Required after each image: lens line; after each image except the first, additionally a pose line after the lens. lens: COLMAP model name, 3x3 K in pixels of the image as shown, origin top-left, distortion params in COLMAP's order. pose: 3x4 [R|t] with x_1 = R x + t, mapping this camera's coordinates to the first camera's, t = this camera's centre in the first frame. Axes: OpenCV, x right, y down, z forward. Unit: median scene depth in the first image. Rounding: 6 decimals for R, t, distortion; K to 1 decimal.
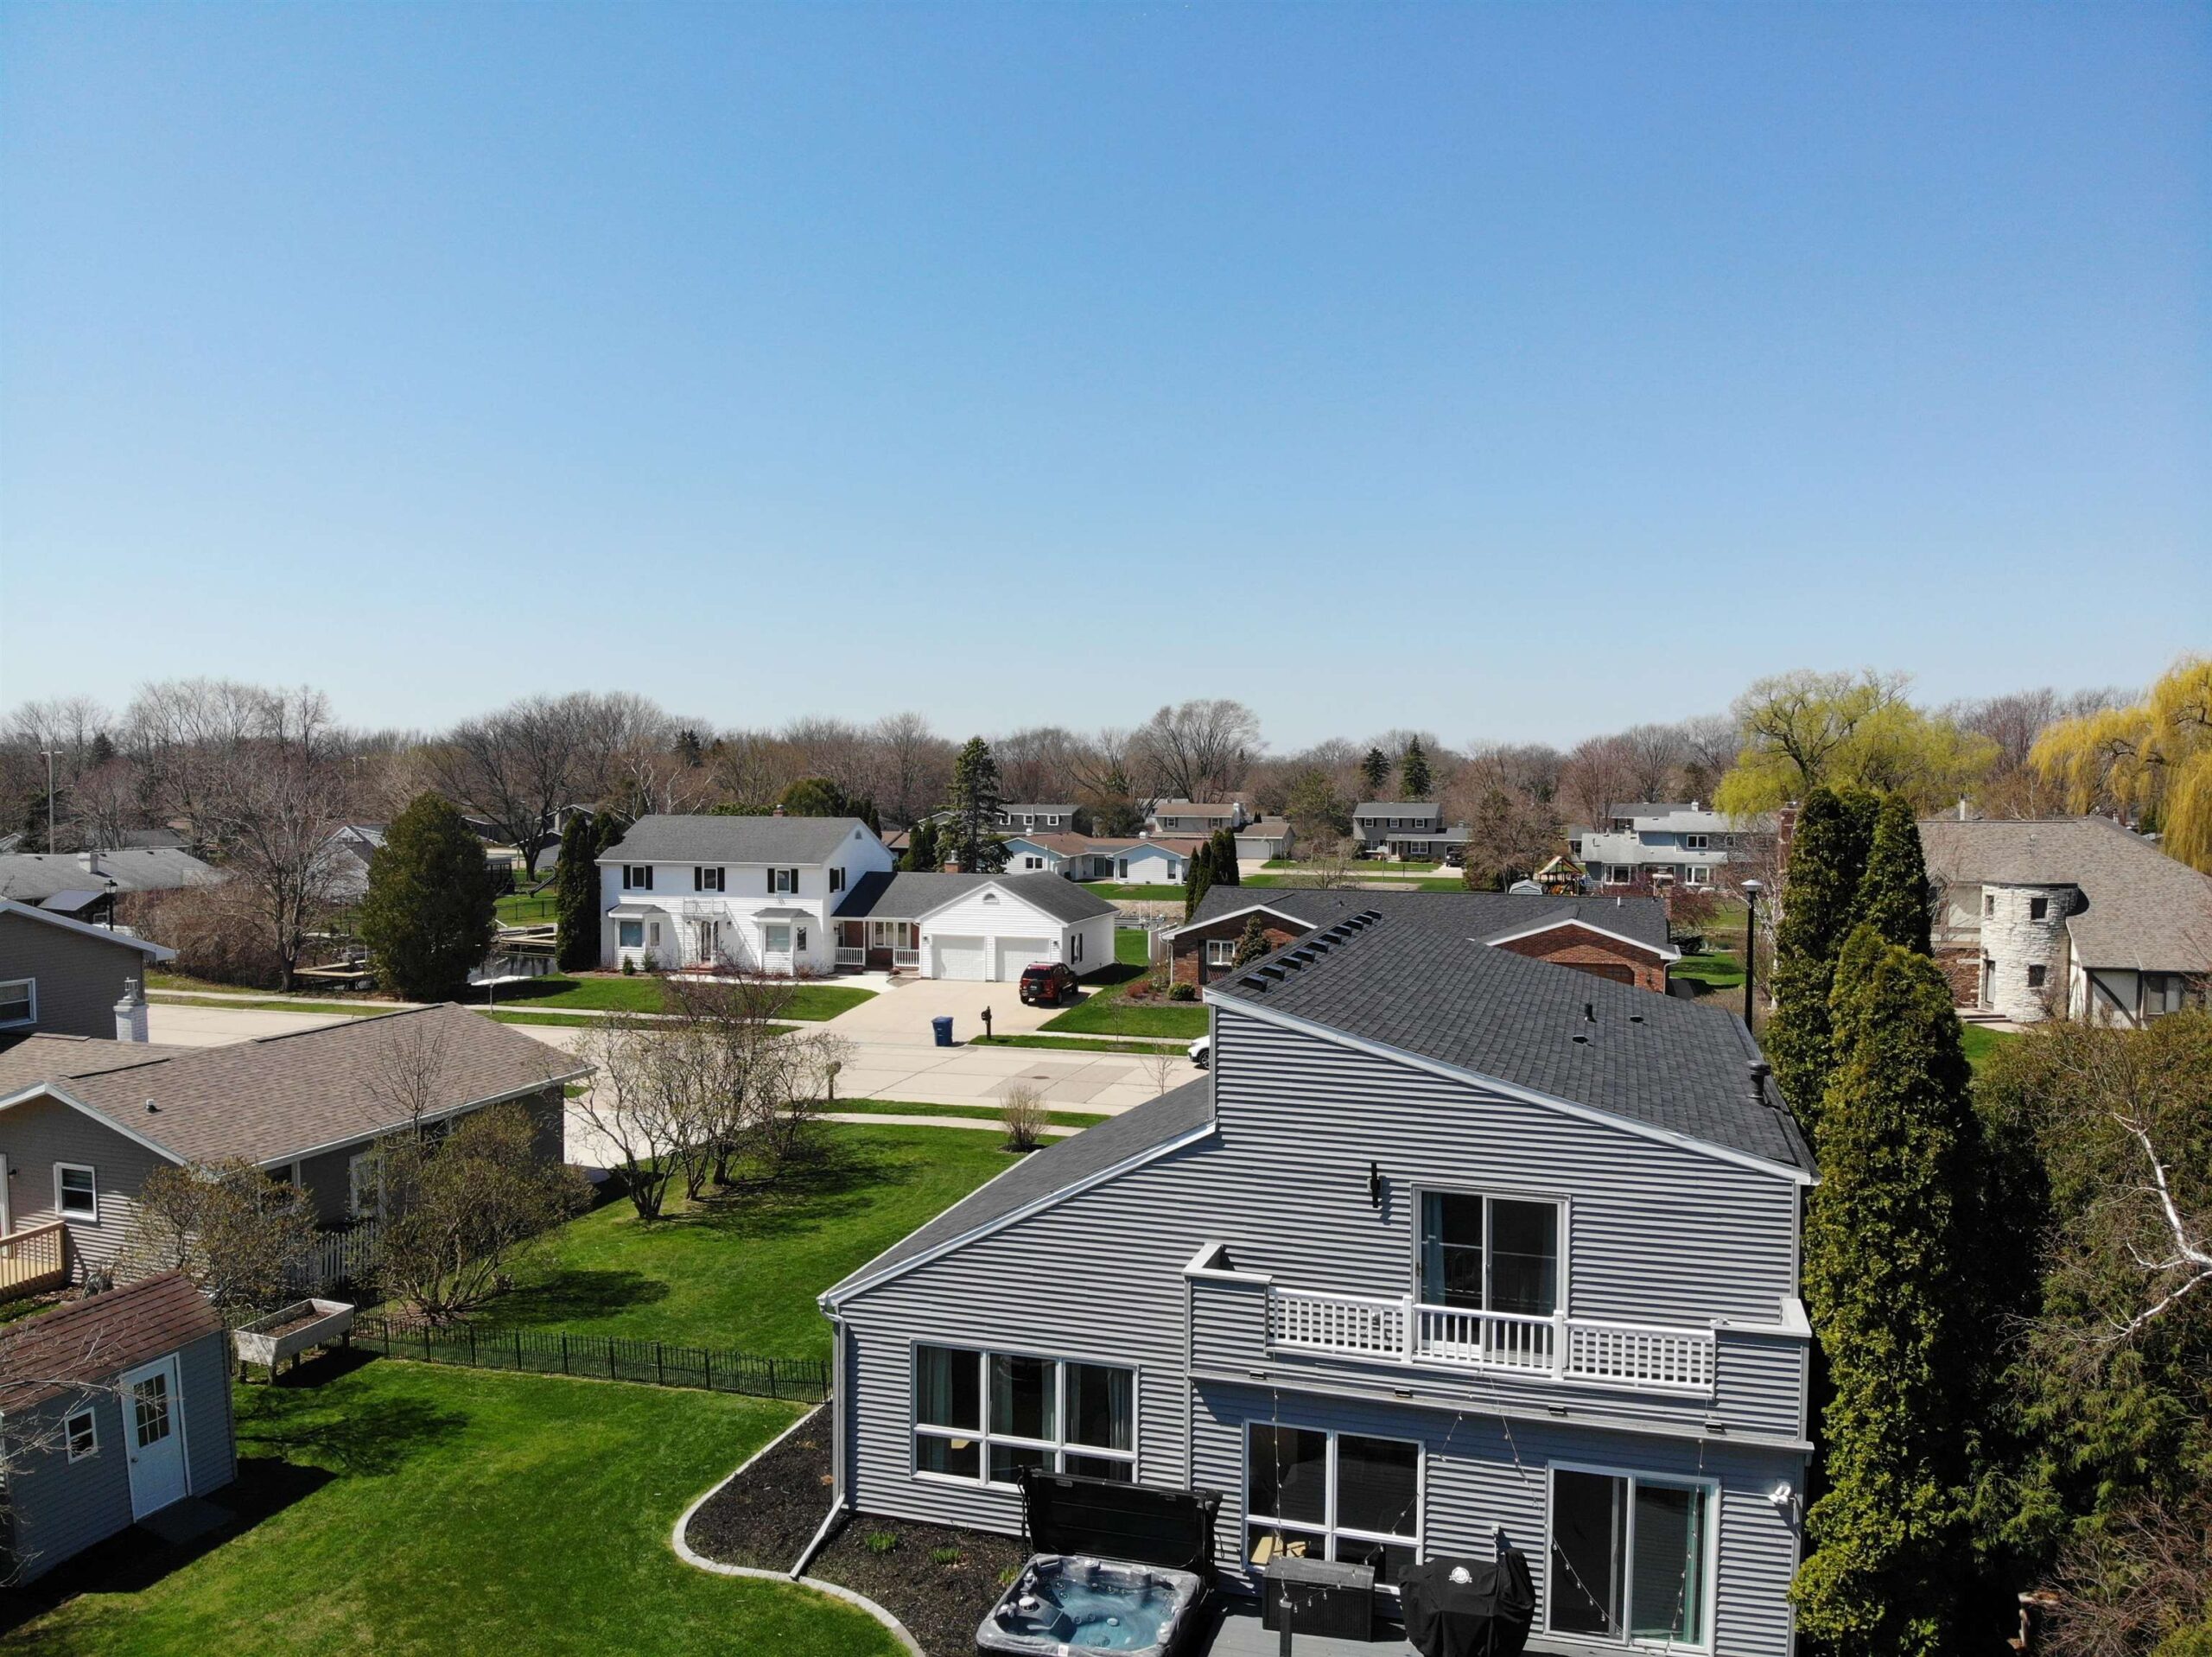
lens RADIAL K [[1615.7, 0, 1106.0], [0, 1615.7, 828.5], [0, 0, 1]] dist [0.066556, -0.176012]
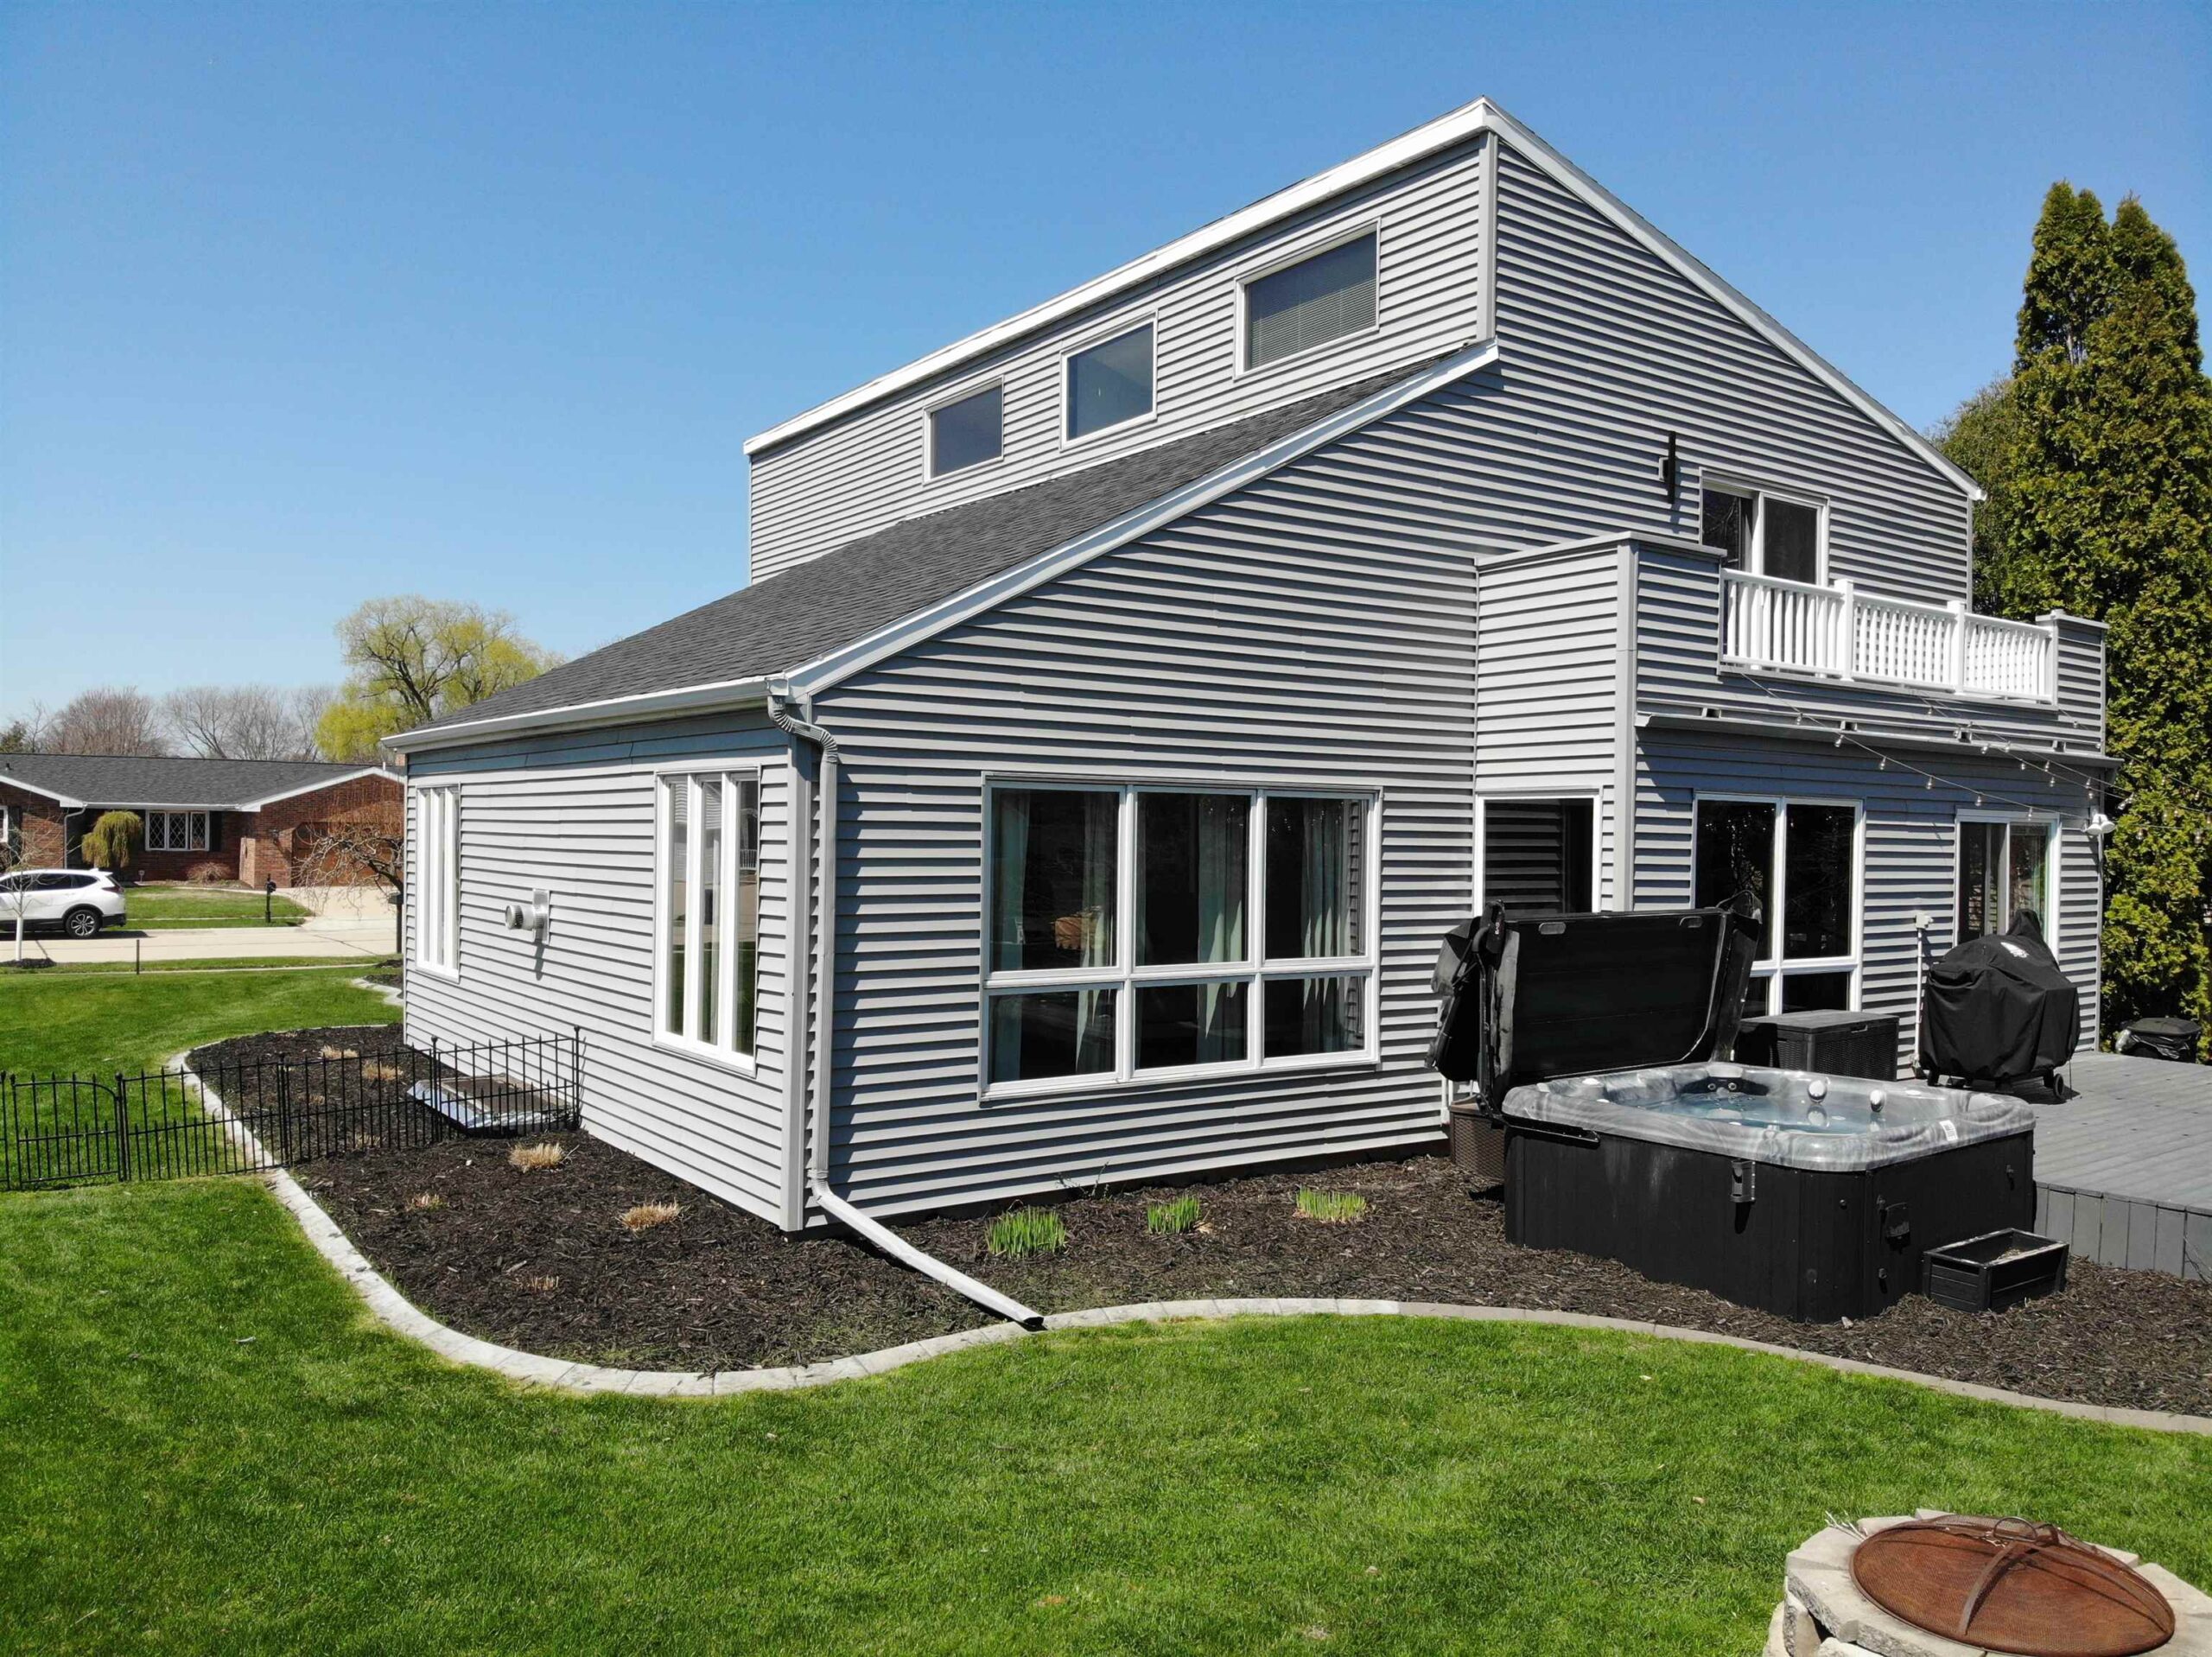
lens RADIAL K [[1603.2, 0, 1106.0], [0, 1603.2, 828.5], [0, 0, 1]] dist [0.144233, -0.303189]
pose [[0.613182, 0.000432, 0.789941, -0.520025], [0.013957, 0.999838, -0.011381, 0.401418], [-0.789818, 0.018004, 0.613077, 0.861257]]
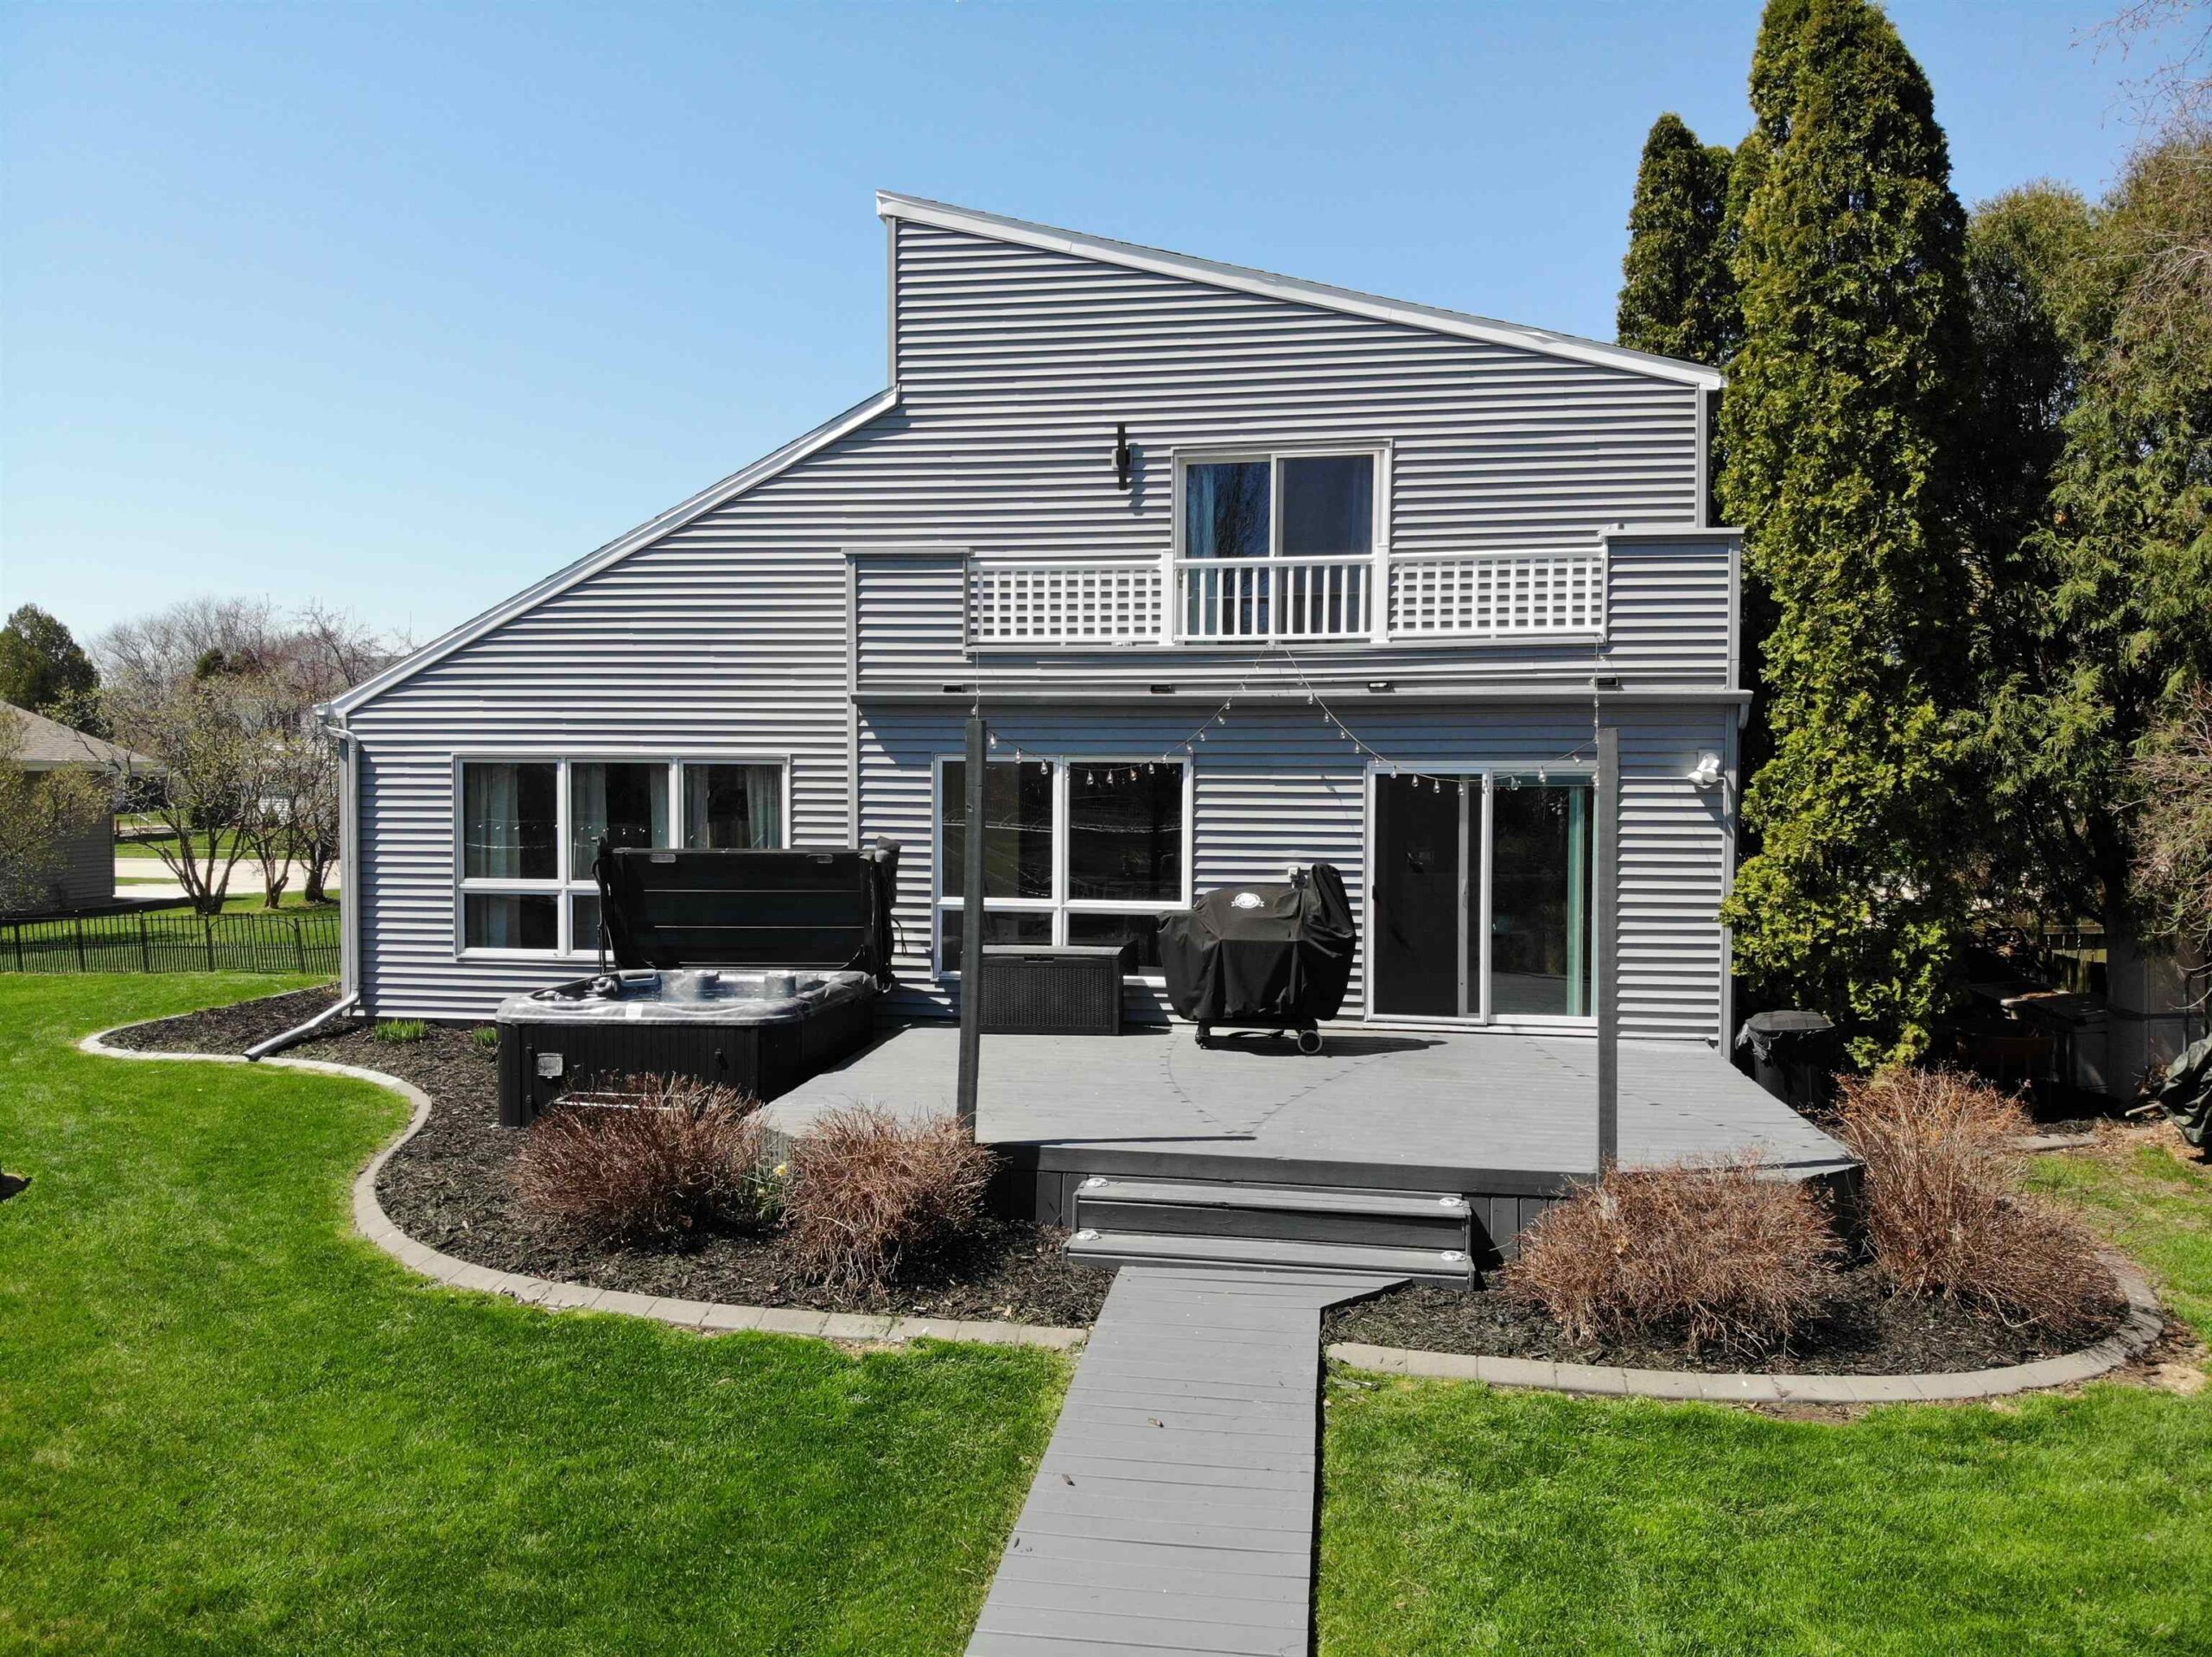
lens RADIAL K [[1625.9, 0, 1093.3], [0, 1625.9, 815.5], [0, 0, 1]] dist [0.091236, -0.234251]
pose [[0.988934, -0.008539, 0.148111, 0.052635], [0.009263, 0.999948, -0.004197, 0.415187], [-0.148067, 0.005523, 0.988962, 0.332467]]
